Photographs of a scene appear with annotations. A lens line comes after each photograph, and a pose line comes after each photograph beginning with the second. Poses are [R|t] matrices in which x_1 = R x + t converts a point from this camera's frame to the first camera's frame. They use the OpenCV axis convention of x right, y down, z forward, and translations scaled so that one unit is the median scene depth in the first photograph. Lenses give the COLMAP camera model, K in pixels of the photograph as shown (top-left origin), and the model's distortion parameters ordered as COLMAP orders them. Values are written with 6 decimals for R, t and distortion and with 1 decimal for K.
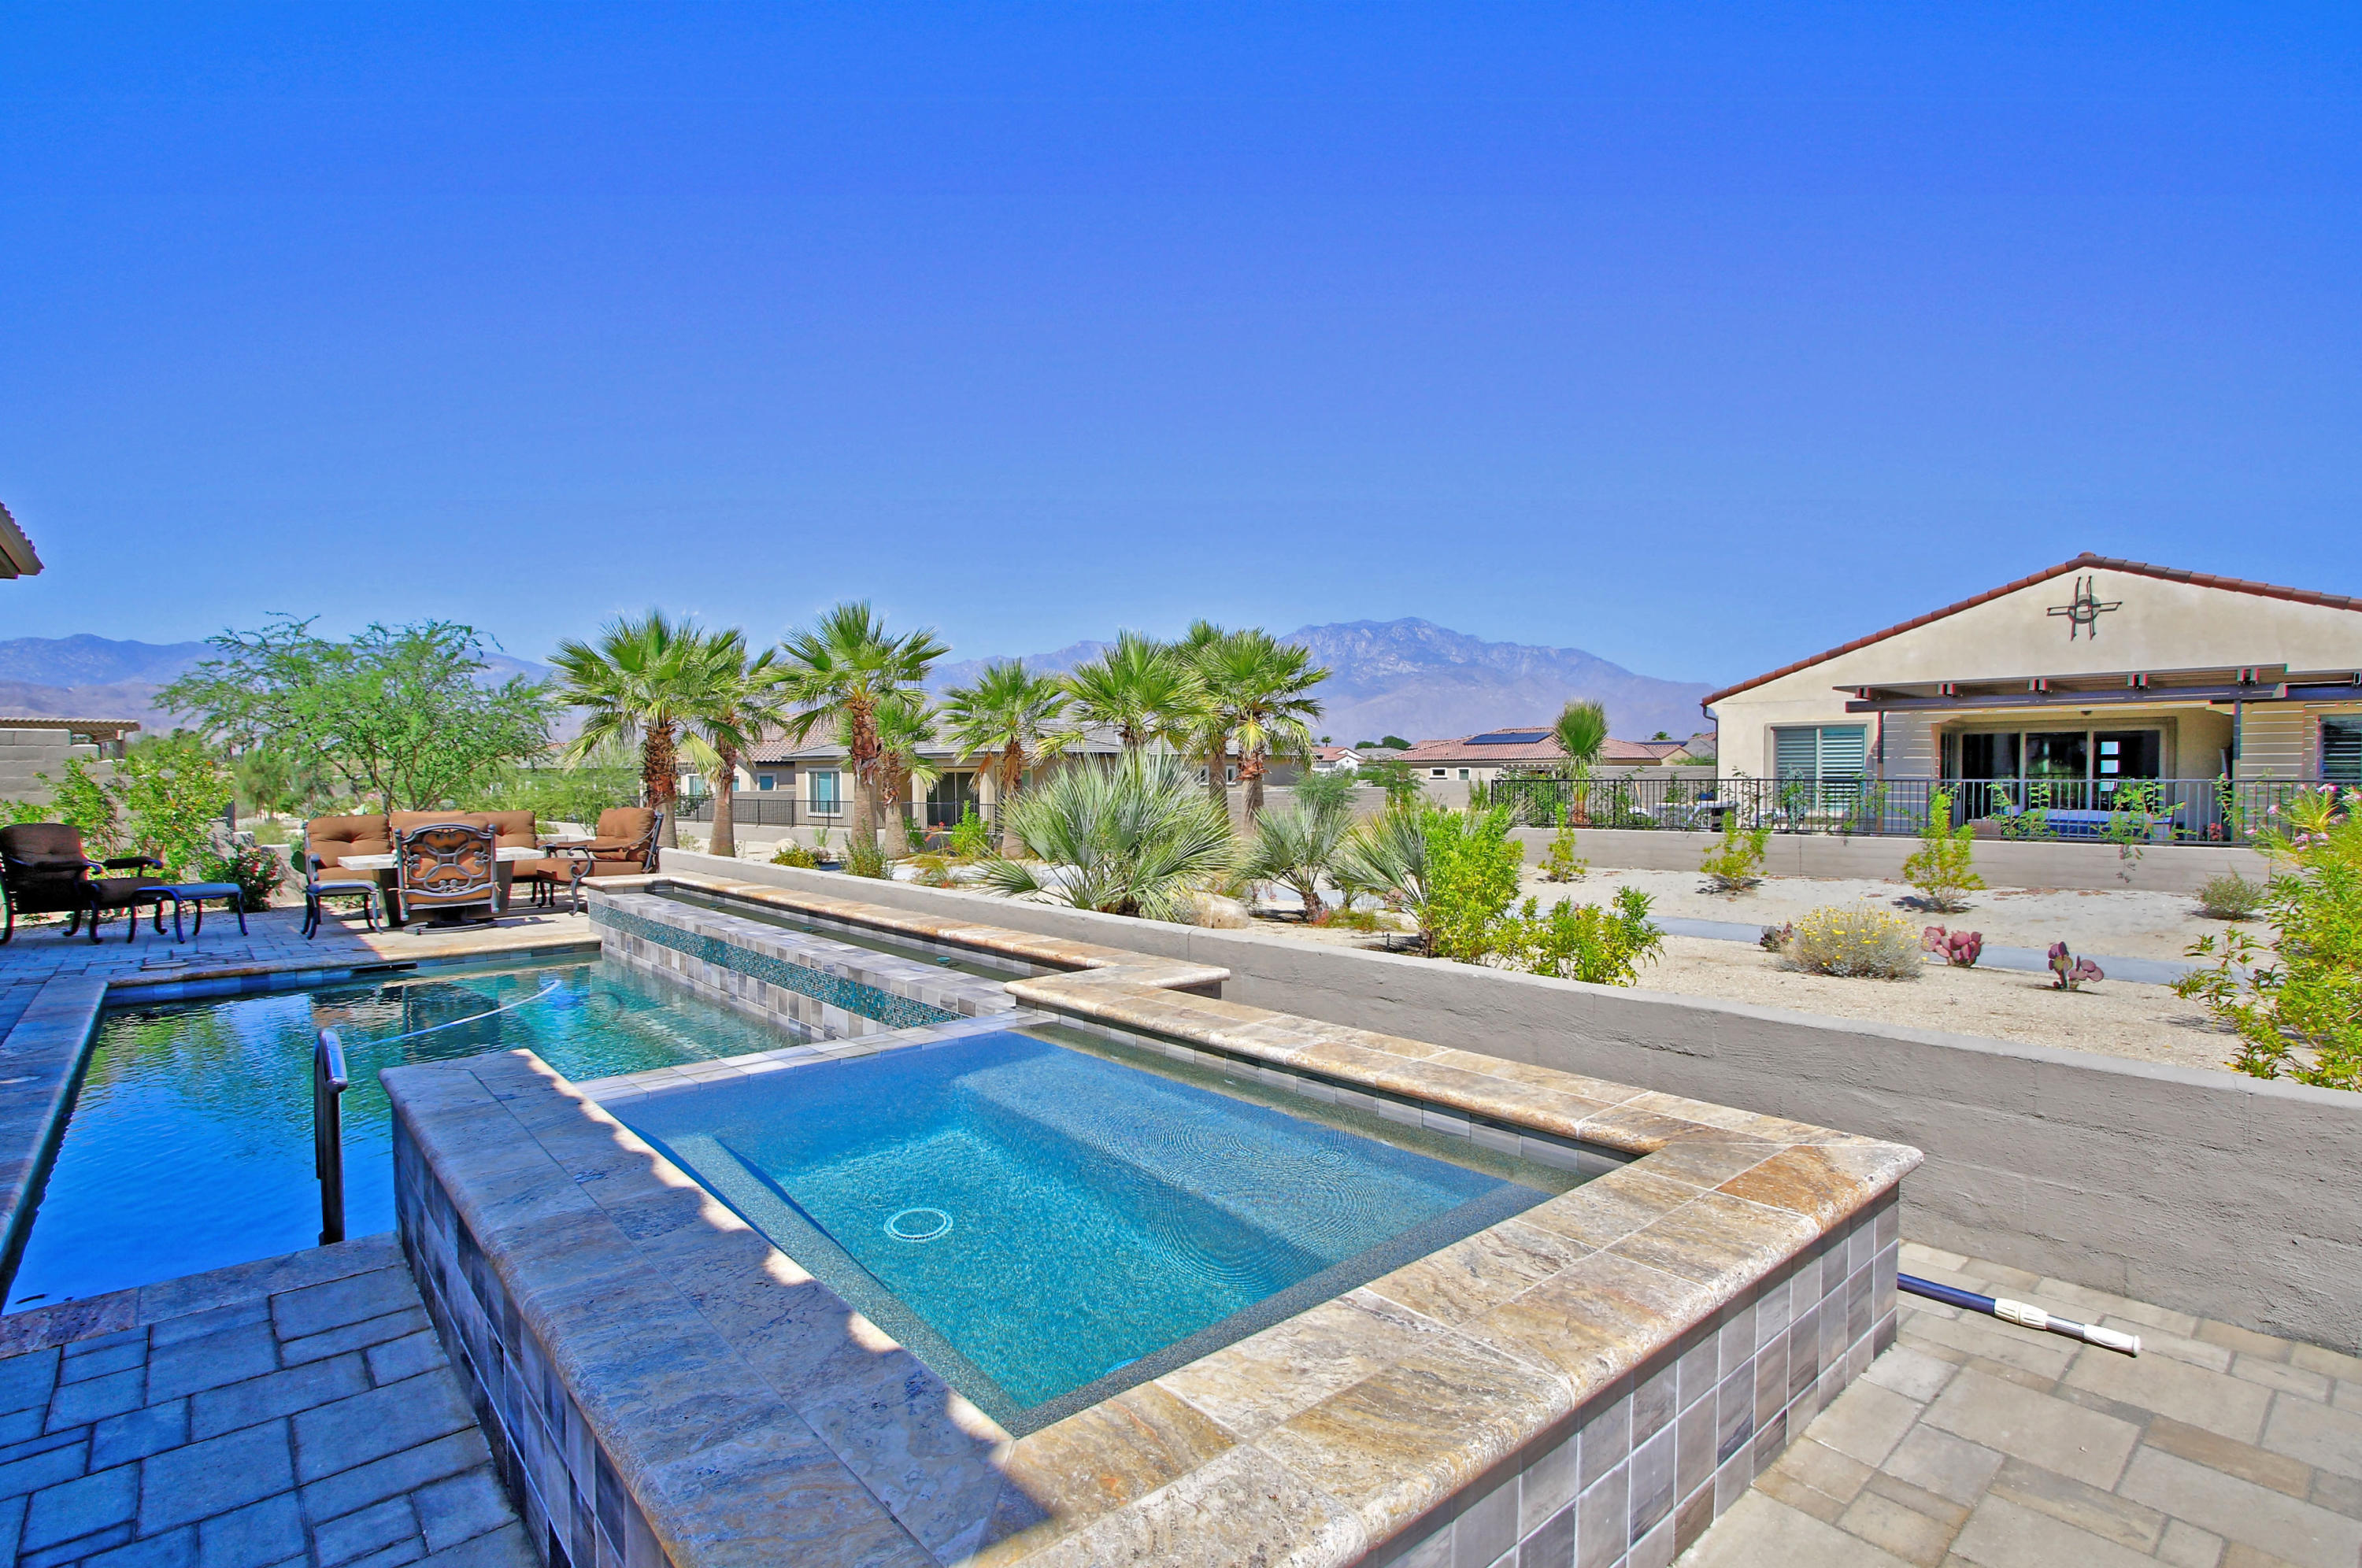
lens RADIAL K [[1143.7, 0, 1166.1], [0, 1143.7, 803.7], [0, 0, 1]] dist [-0.023198, 0.005893]
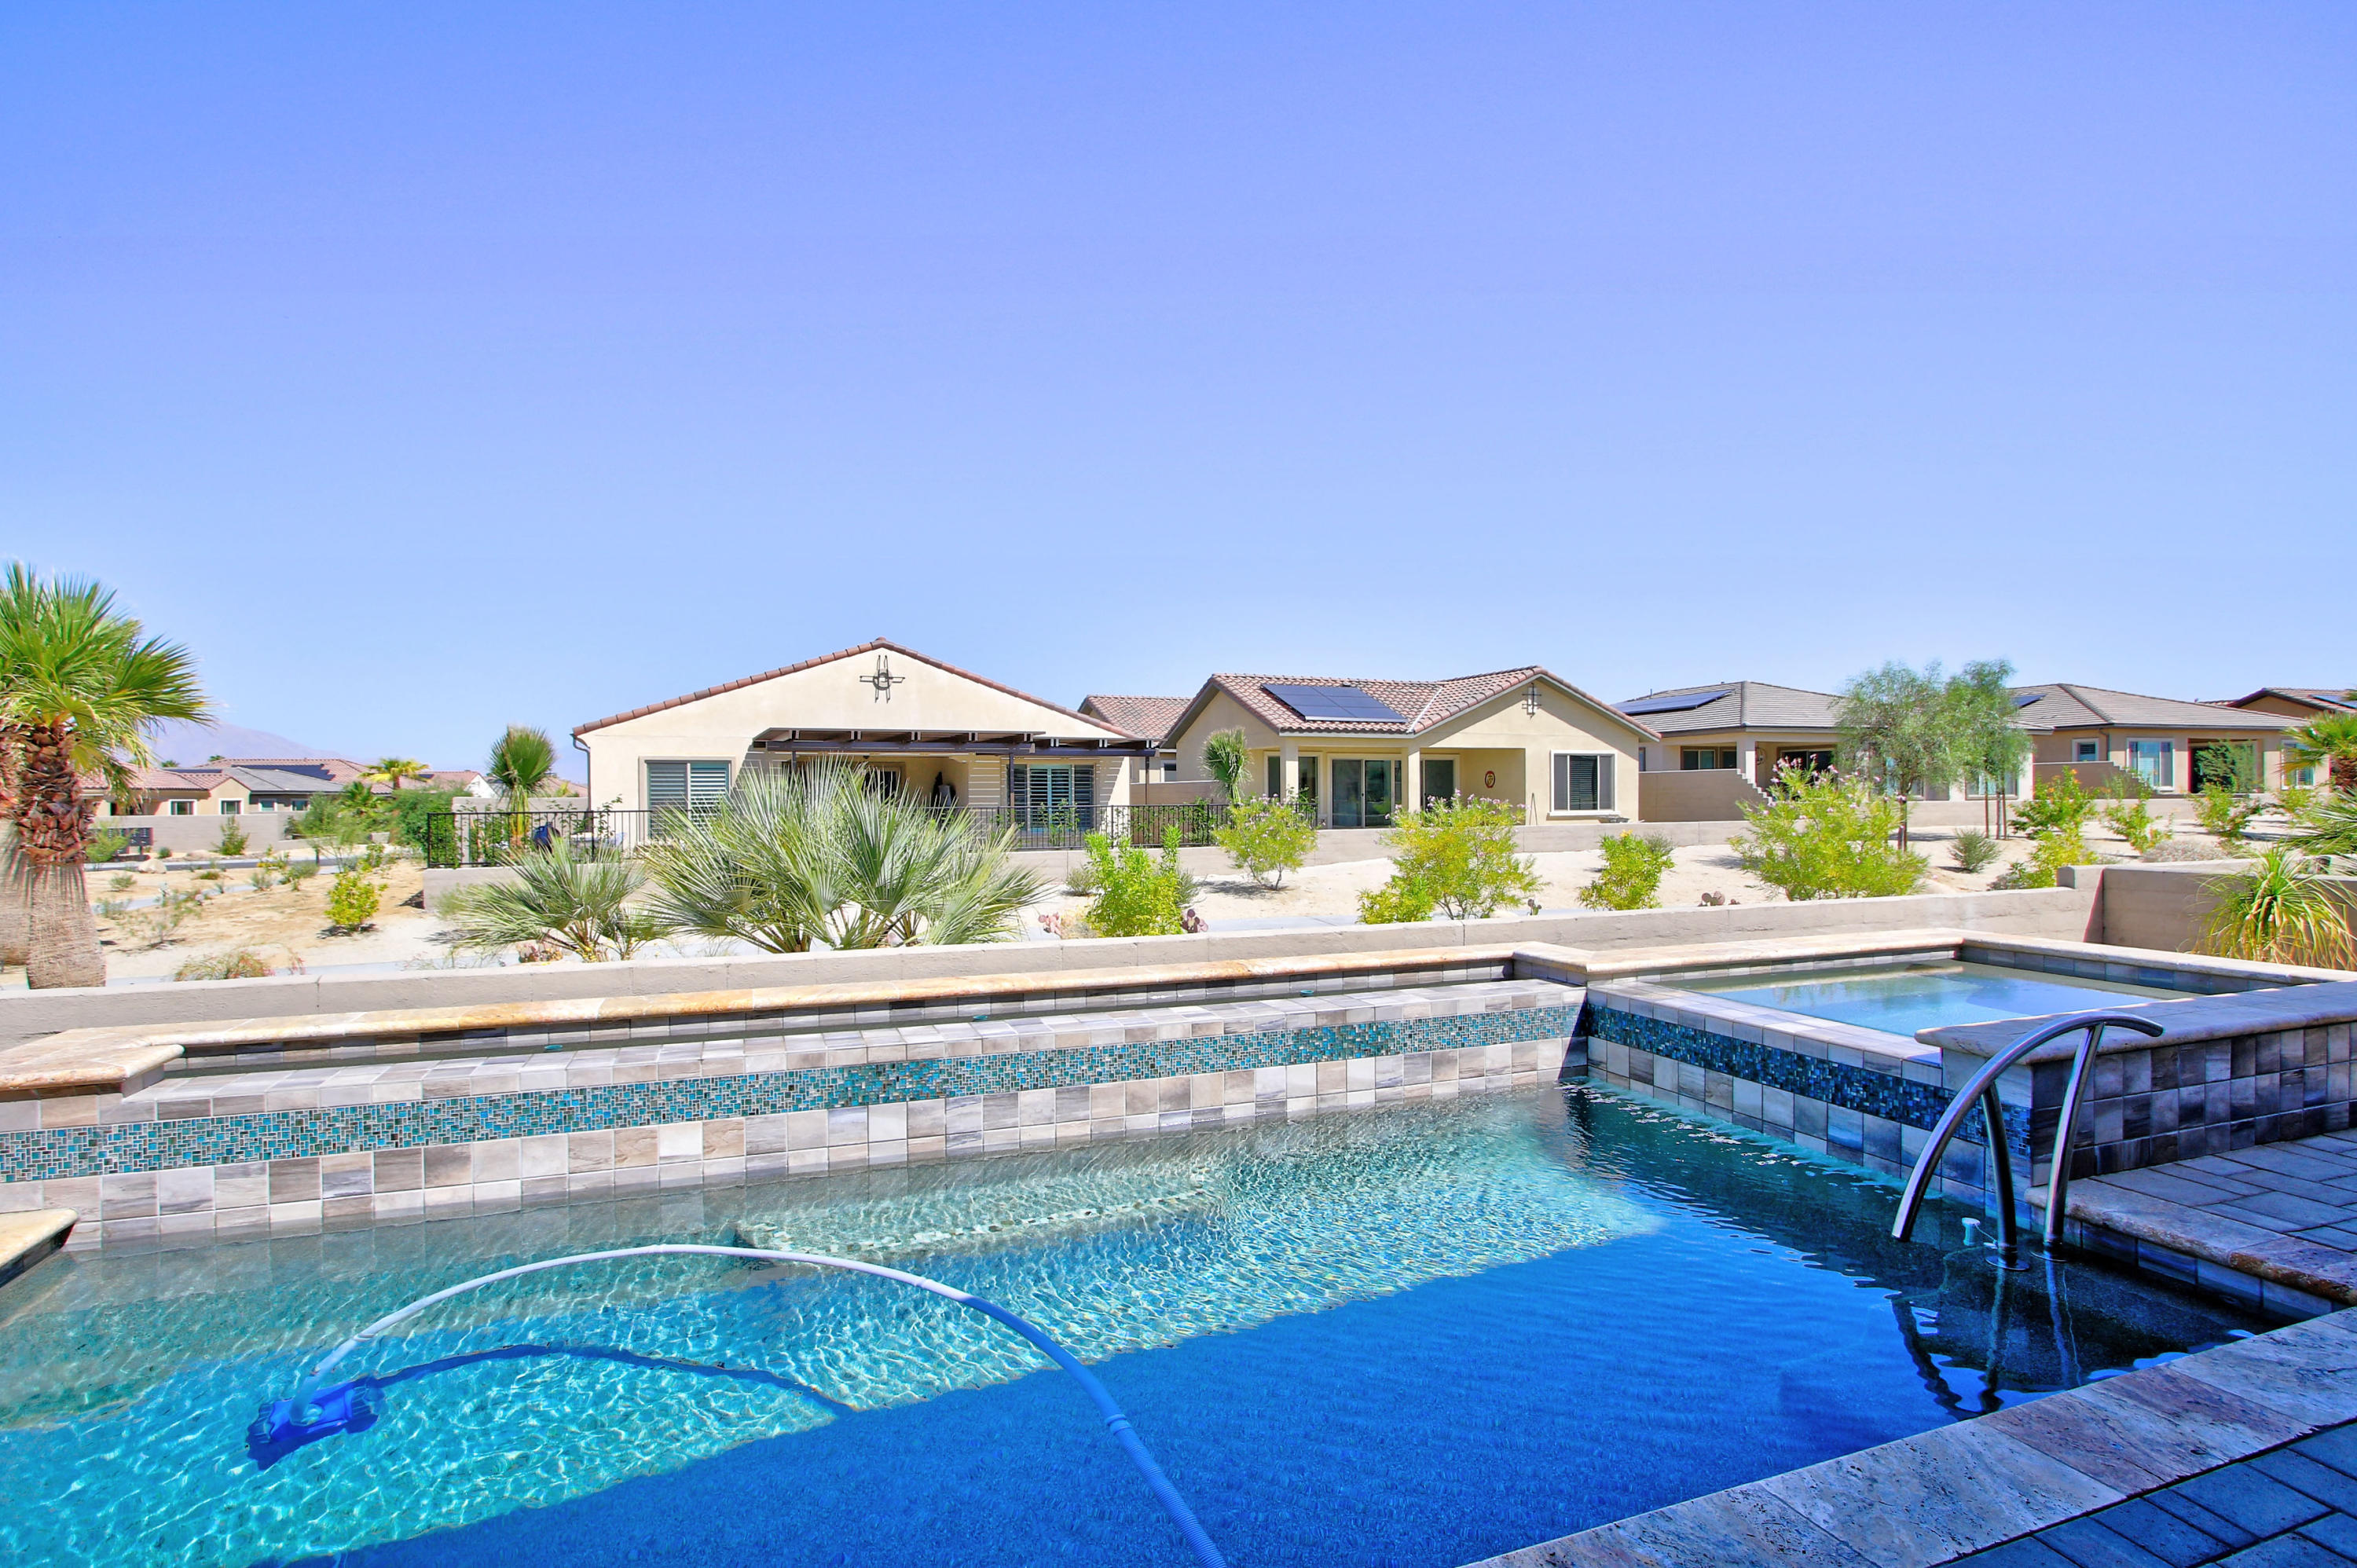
lens RADIAL K [[1141.4, 0, 1163.6], [0, 1141.4, 803.7], [0, 0, 1]] dist [-0.023198, 0.005893]
pose [[0.355423, -0.003206, 0.934700, -0.620779], [0.030947, 0.999486, -0.008339, -0.009620], [-0.934193, 0.031890, 0.355340, 0.421499]]
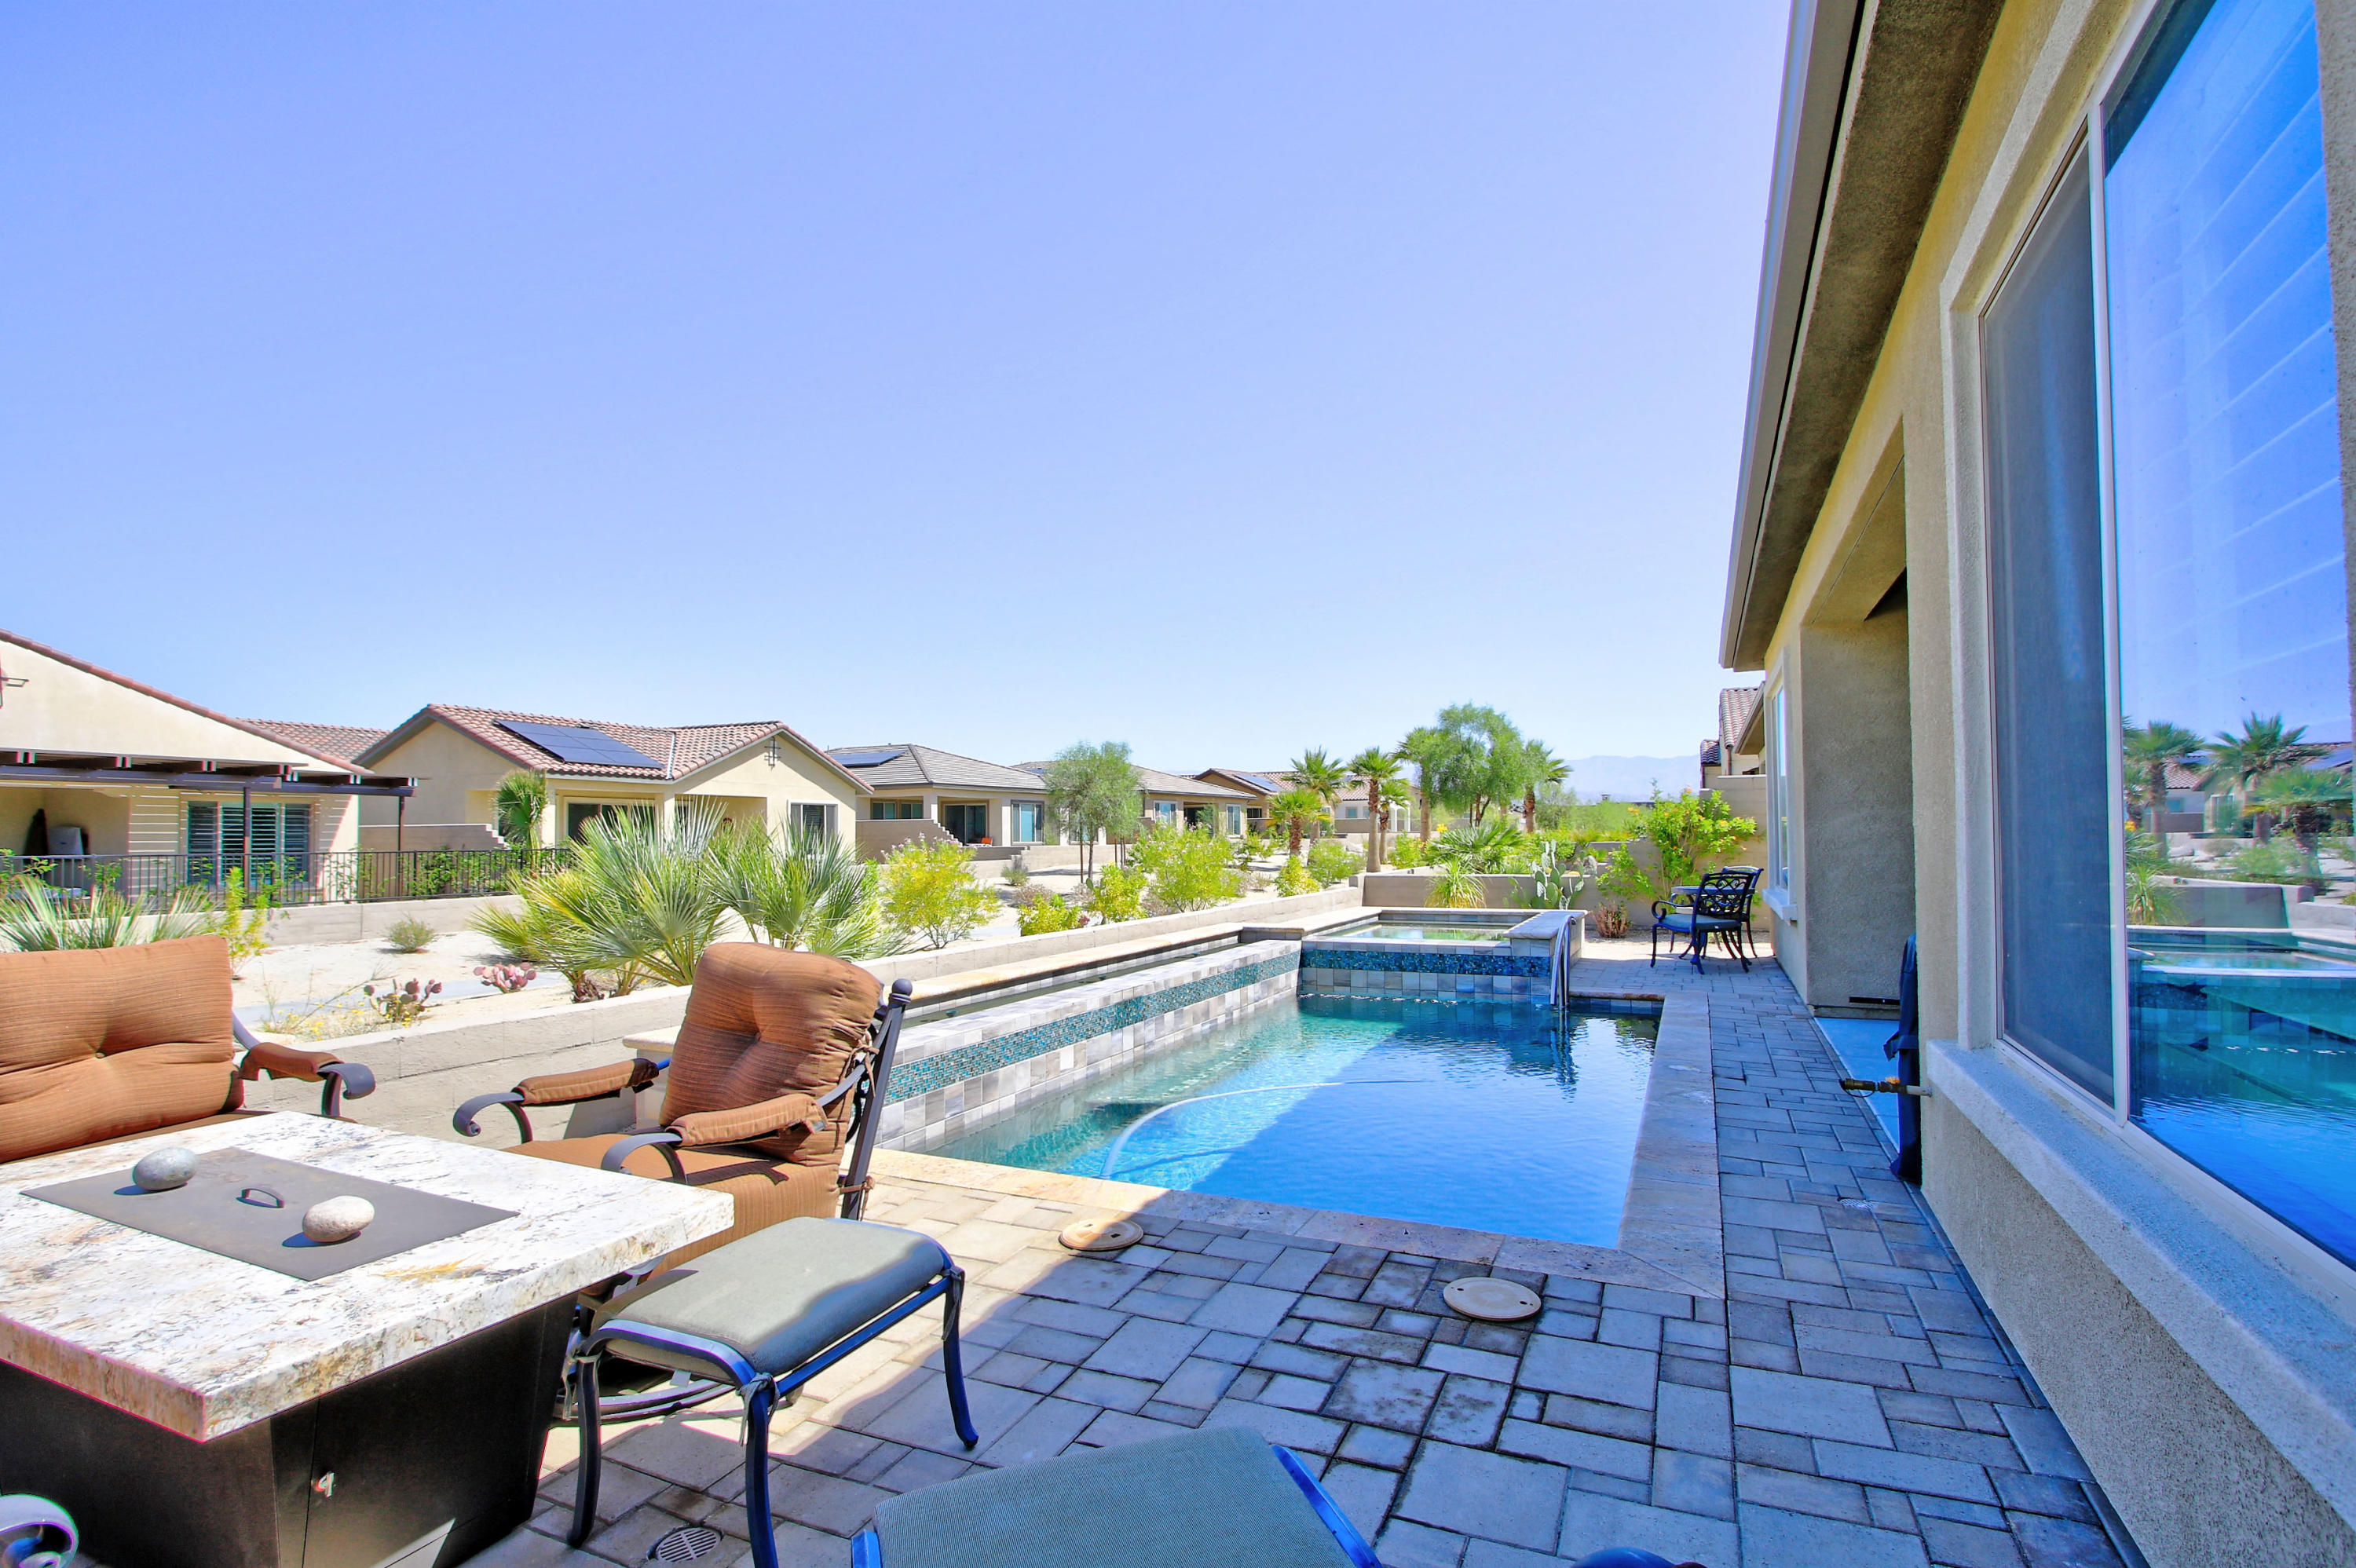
lens RADIAL K [[1140.8, 0, 1163.1], [0, 1140.8, 803.7], [0, 0, 1]] dist [-0.023198, 0.005893]
pose [[-0.406017, 0.036115, 0.913152, -0.877098], [0.035446, 0.999089, -0.023754, -0.017237], [-0.913178, 0.022723, -0.406927, 0.914777]]
